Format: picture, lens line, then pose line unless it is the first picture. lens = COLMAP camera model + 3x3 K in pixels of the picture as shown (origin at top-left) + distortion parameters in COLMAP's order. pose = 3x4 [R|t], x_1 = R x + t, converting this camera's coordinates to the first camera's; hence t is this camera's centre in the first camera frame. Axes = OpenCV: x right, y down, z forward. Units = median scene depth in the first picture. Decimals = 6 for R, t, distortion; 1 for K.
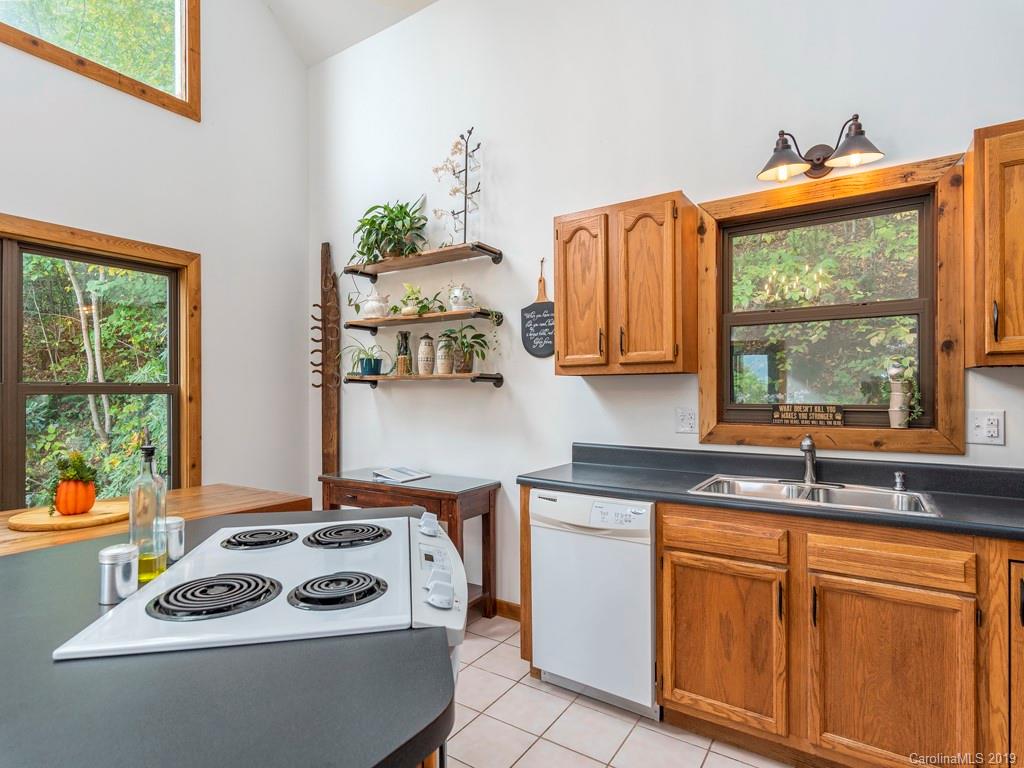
lens RADIAL K [[548.9, 0, 513.0], [0, 548.9, 393.3], [0, 0, 1]] dist [0.009728, -0.001245]
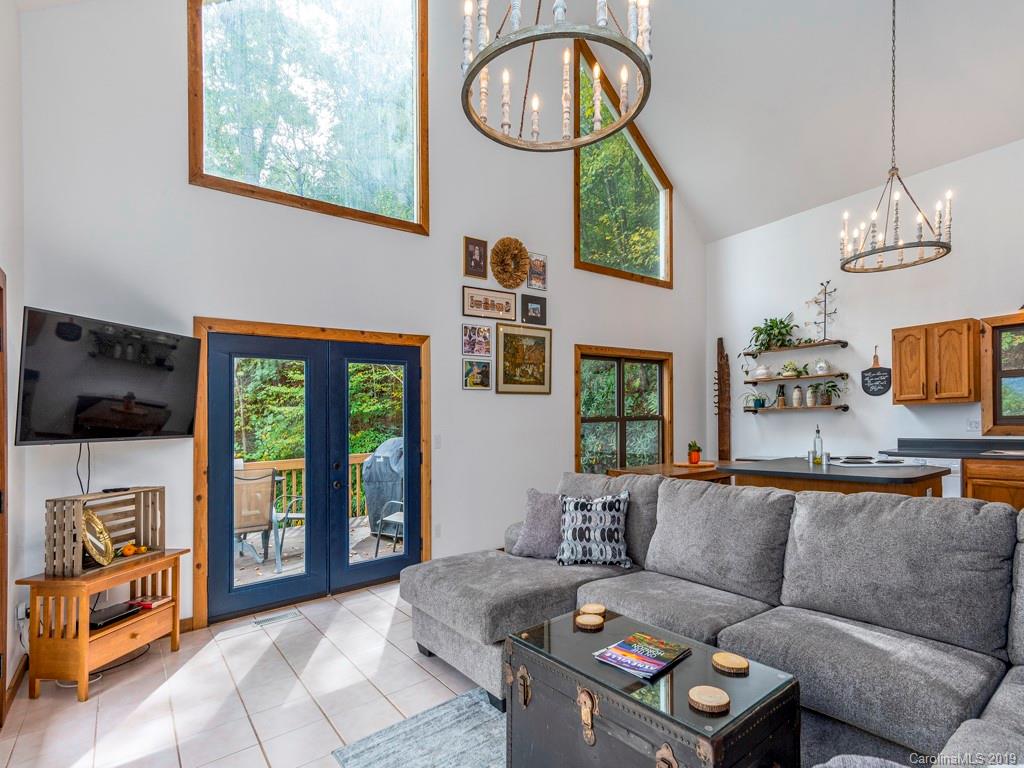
lens RADIAL K [[514.5, 0, 508.3], [0, 514.5, 437.4], [0, 0, 1]] dist [0.020073, -0.000960]
pose [[0.940568, -0.016690, -0.339195, -0.566491], [0.028731, 0.999122, 0.030507, -0.010191], [0.338388, -0.038439, 0.940221, -1.228121]]
